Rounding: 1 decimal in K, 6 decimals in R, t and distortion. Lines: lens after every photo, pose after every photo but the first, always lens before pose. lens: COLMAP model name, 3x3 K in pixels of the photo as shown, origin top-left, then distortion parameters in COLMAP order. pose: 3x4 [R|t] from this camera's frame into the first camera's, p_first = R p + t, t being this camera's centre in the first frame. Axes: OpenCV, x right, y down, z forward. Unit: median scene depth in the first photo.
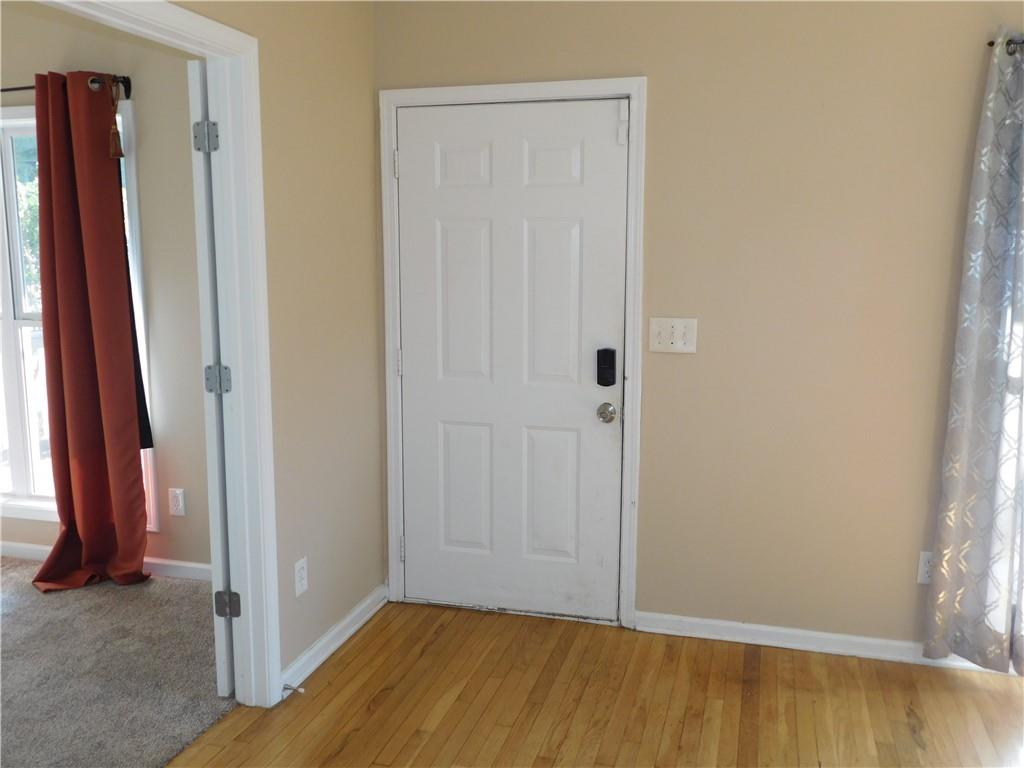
lens RADIAL K [[898.5, 0, 511.8], [0, 898.5, 385.4], [0, 0, 1]] dist [-0.006562, 0.006719]
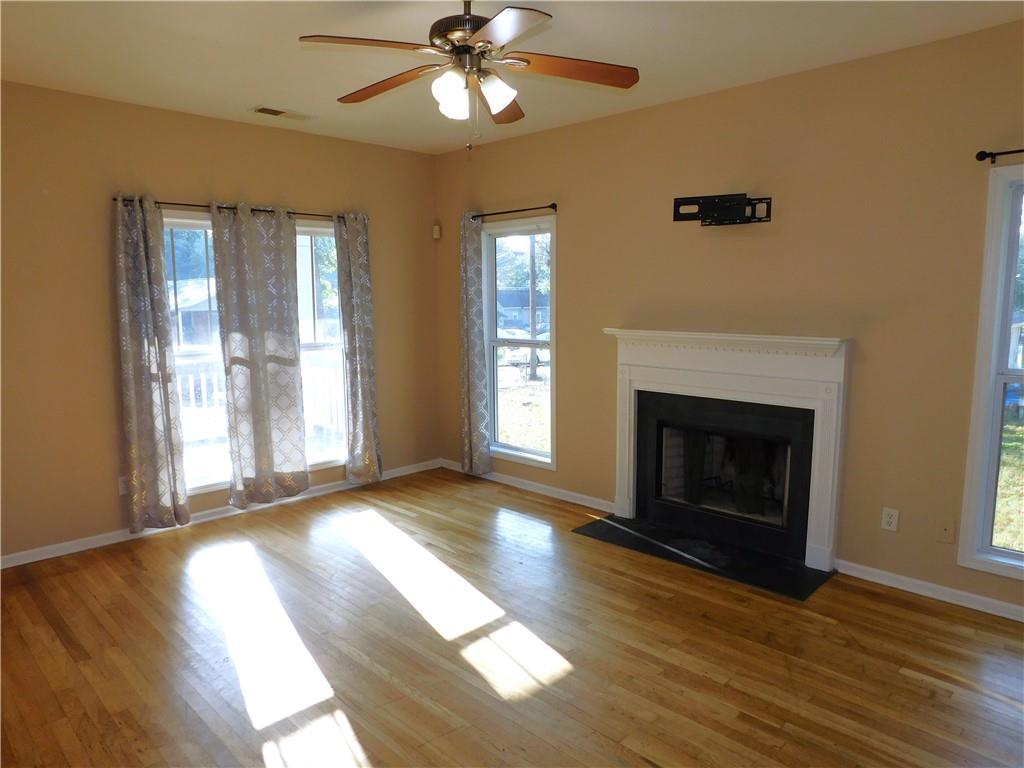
lens RADIAL K [[679.5, 0, 513.0], [0, 679.5, 386.8], [0, 0, 1]] dist [-0.027418, 0.003609]
pose [[0.482472, -0.114845, 0.868350, -0.318476], [0.139644, 0.988773, 0.053183, 0.048338], [-0.864709, 0.095601, 0.493092, -0.365736]]
